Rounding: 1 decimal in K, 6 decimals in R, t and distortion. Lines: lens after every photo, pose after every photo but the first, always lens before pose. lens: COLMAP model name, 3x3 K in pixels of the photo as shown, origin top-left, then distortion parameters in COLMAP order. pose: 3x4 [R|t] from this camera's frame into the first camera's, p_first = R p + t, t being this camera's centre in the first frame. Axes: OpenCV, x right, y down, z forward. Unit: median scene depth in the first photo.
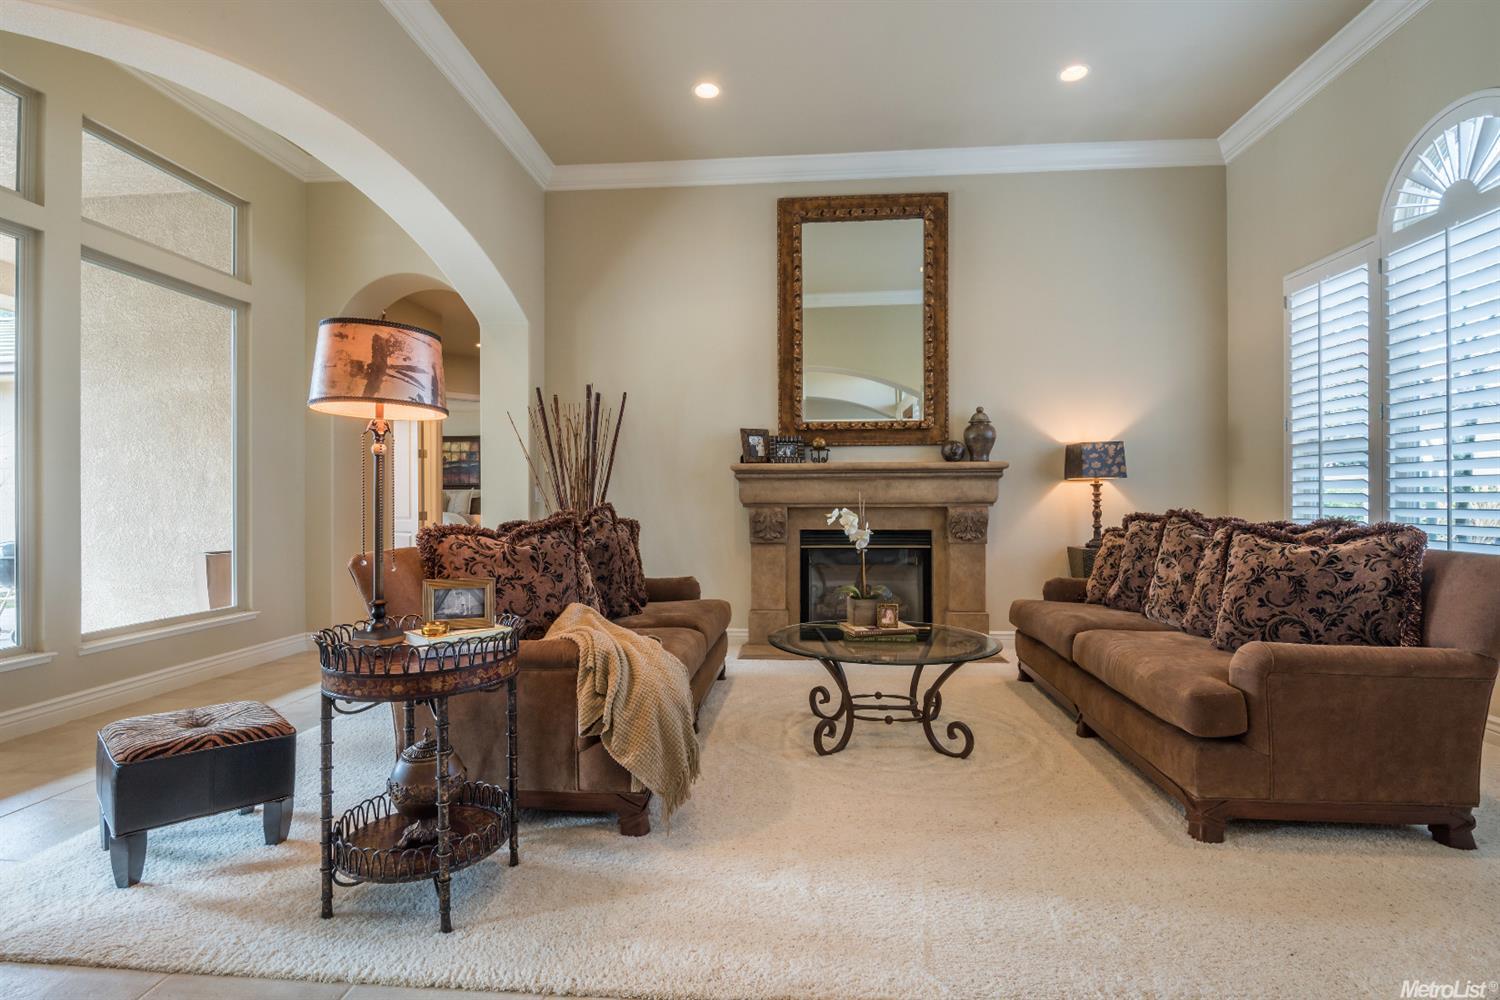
lens RADIAL K [[721.4, 0, 753.4], [0, 721.4, 496.7], [0, 0, 1]] dist [-0.005814, -0.003746]
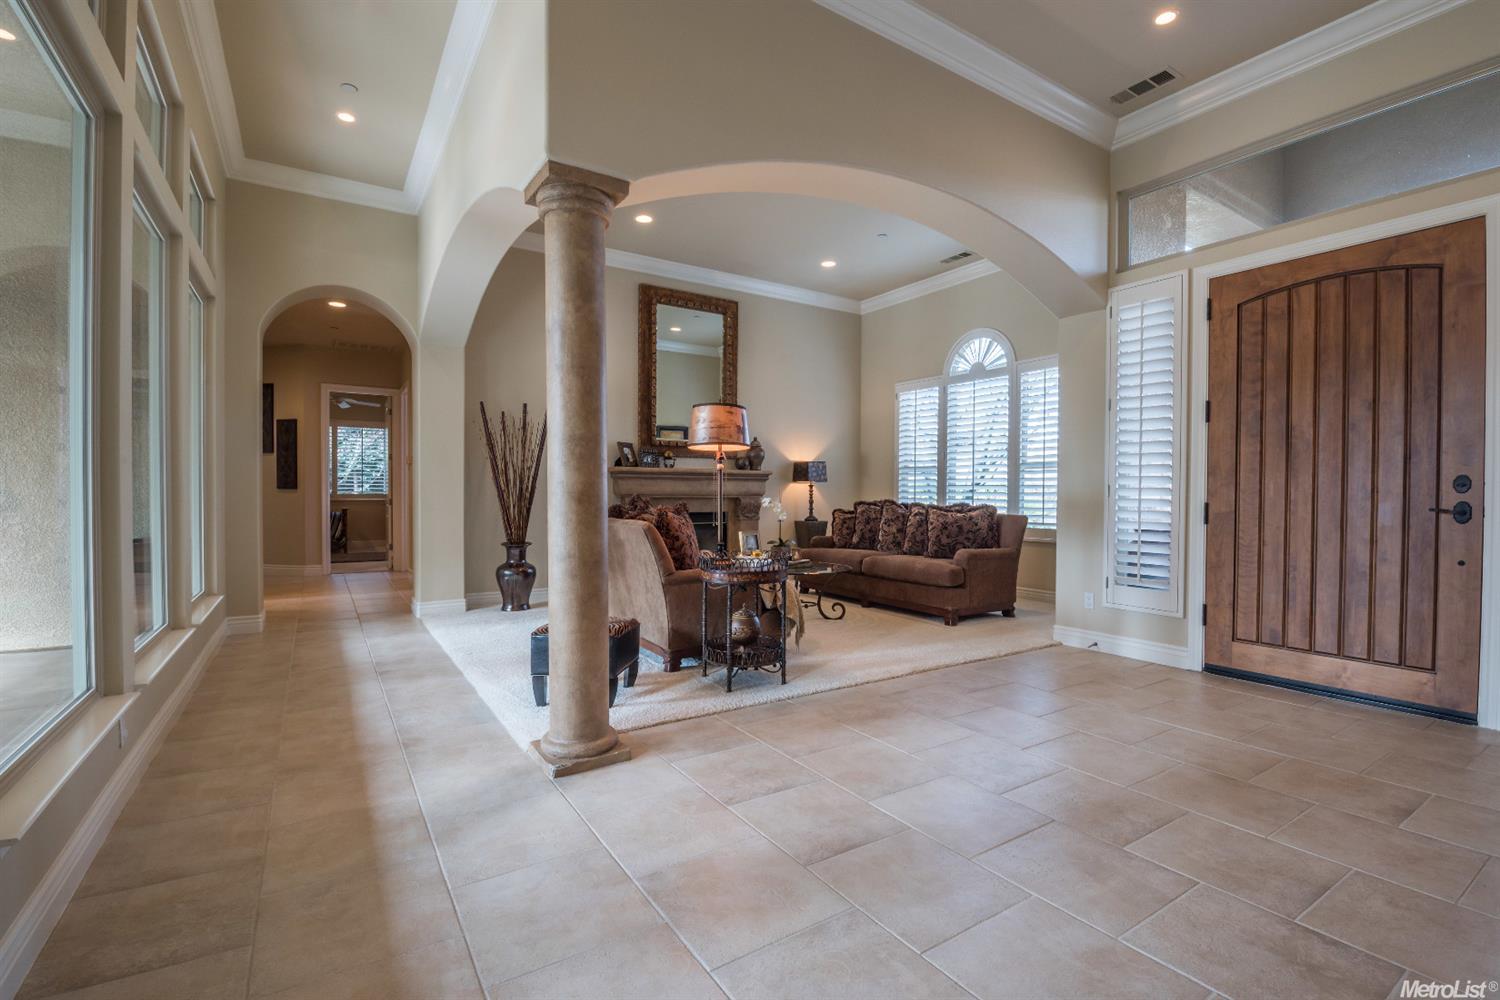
lens RADIAL K [[656.3, 0, 750.8], [0, 656.3, 499.1], [0, 0, 1]] dist [-0.011221, -0.005103]
pose [[0.798325, 0.002690, 0.602221, -0.613554], [-0.011619, 0.999873, 0.010937, 0.001290], [-0.602115, -0.015729, 0.798254, -0.198820]]
